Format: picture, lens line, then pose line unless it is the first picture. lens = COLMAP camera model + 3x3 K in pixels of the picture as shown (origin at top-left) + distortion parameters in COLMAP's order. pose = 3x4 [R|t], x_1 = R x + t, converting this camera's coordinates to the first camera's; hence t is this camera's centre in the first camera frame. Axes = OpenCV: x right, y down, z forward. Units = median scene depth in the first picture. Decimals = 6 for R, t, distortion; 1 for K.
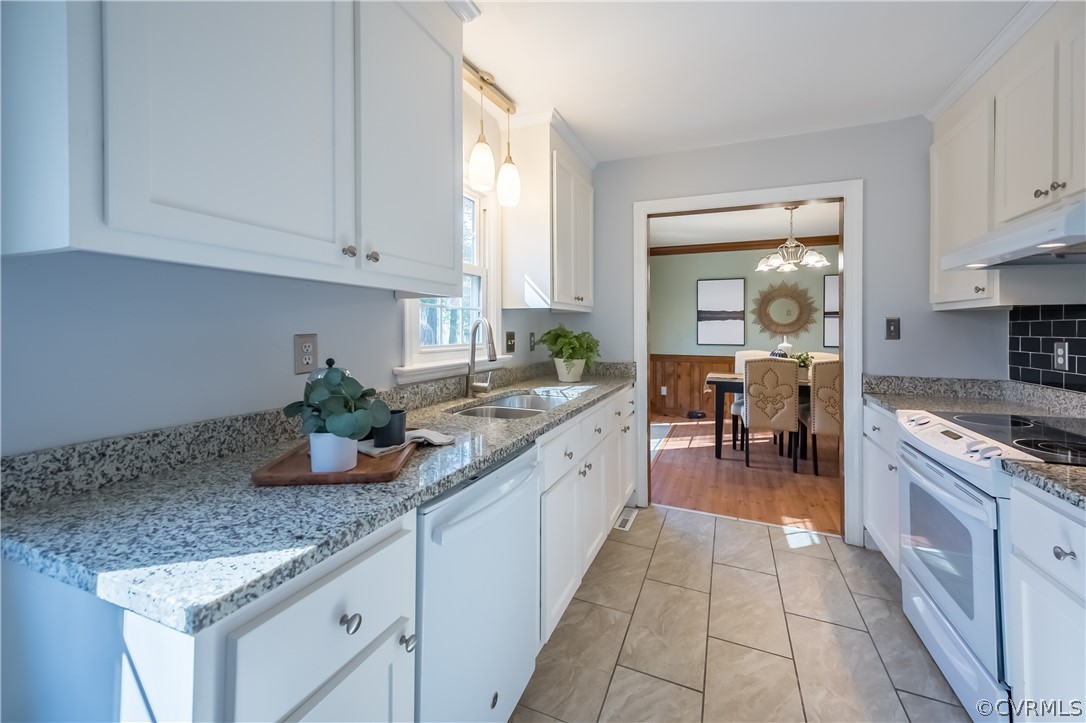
lens RADIAL K [[444.3, 0, 538.1], [0, 444.3, 327.3], [0, 0, 1]] dist [0.014563, -0.001428]
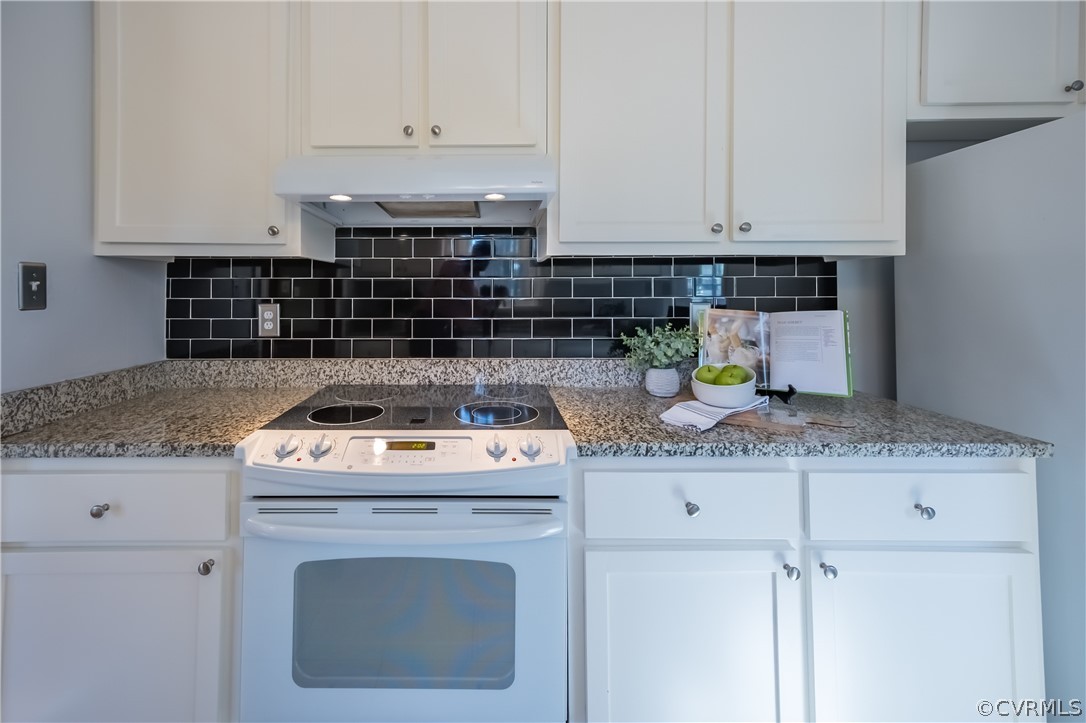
lens RADIAL K [[444.3, 0, 507.5], [0, 444.3, 286.1], [0, 0, 1]] dist [0.014563, -0.001428]
pose [[-0.394502, 0.010183, 0.918839, 0.161711], [-0.003438, 0.999915, -0.012558, 0.006514], [-0.918889, -0.008113, -0.394433, 0.722953]]
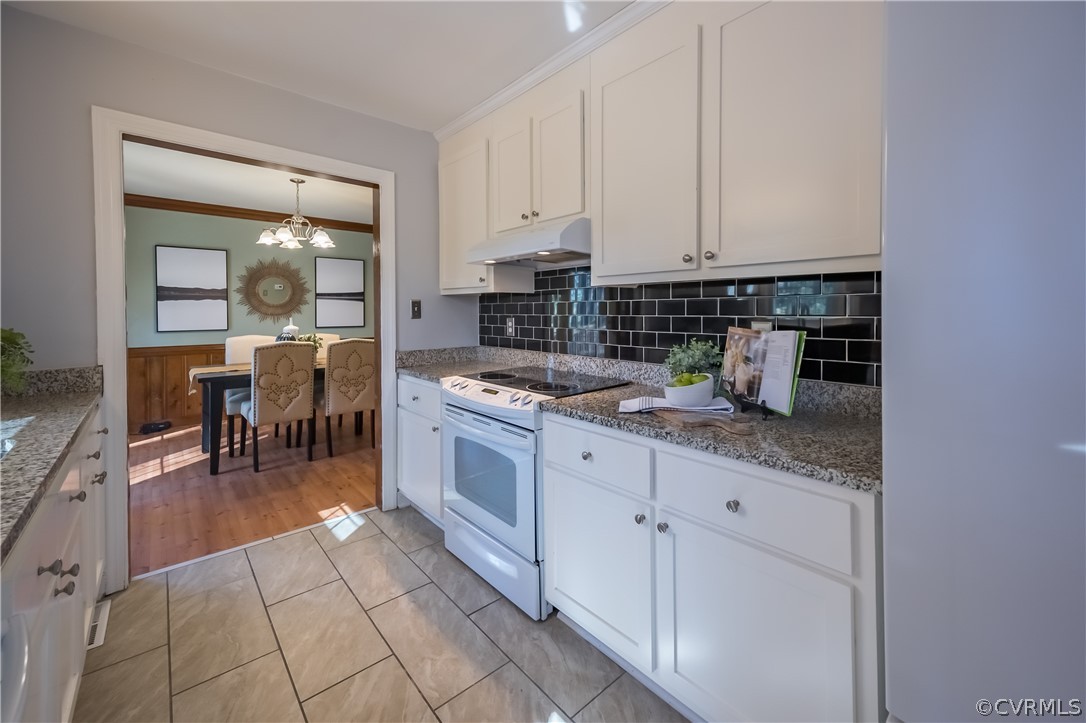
lens RADIAL K [[444.3, 0, 555.9], [0, 444.3, 311.6], [0, 0, 1]] dist [0.014563, -0.001428]
pose [[0.418563, -0.009031, 0.908143, -0.100951], [0.003054, 0.999959, 0.008536, -0.000164], [-0.908183, -0.000800, 0.418573, 0.188815]]
